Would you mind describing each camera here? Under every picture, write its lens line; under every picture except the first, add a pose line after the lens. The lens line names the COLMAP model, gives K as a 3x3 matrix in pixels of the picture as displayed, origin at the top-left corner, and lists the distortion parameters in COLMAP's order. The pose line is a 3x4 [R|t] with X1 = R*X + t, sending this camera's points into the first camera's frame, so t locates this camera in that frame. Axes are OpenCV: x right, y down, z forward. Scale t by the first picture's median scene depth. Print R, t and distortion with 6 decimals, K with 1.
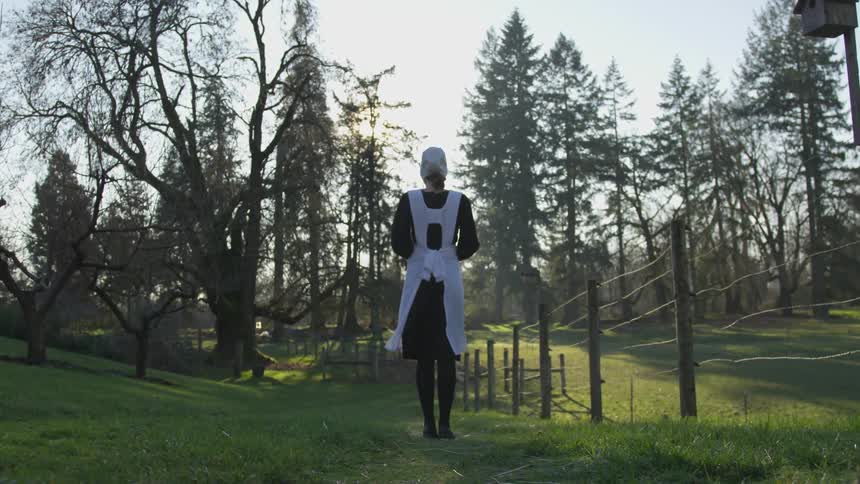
lens RADIAL K [[921.1, 0, 430.0], [0, 921.1, 242.0], [0, 0, 1]] dist [-0.021841, 0.010387]
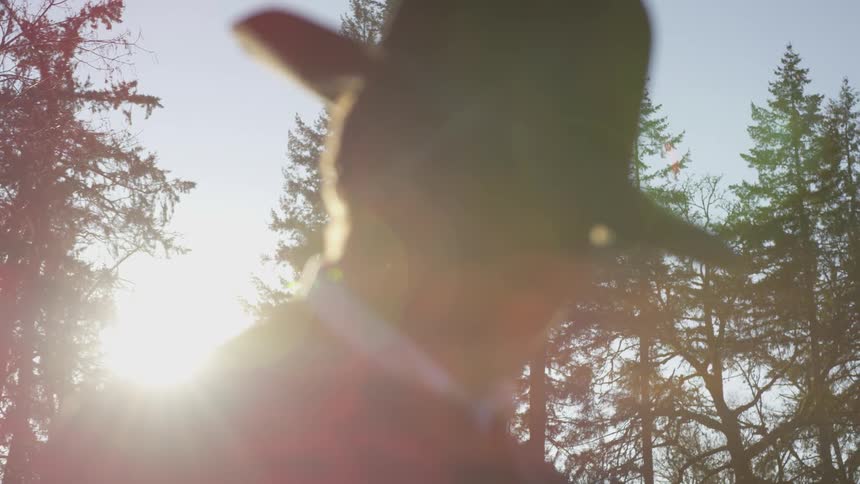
lens RADIAL K [[1522.4, 0, 430.0], [0, 1522.4, 242.0], [0, 0, 1]] dist [0.037921, 0.121474]
pose [[0.991896, 0.060288, 0.111841, 0.026074], [-0.035657, 0.976966, -0.210395, 0.043655], [-0.121949, 0.204702, 0.971198, 0.341221]]
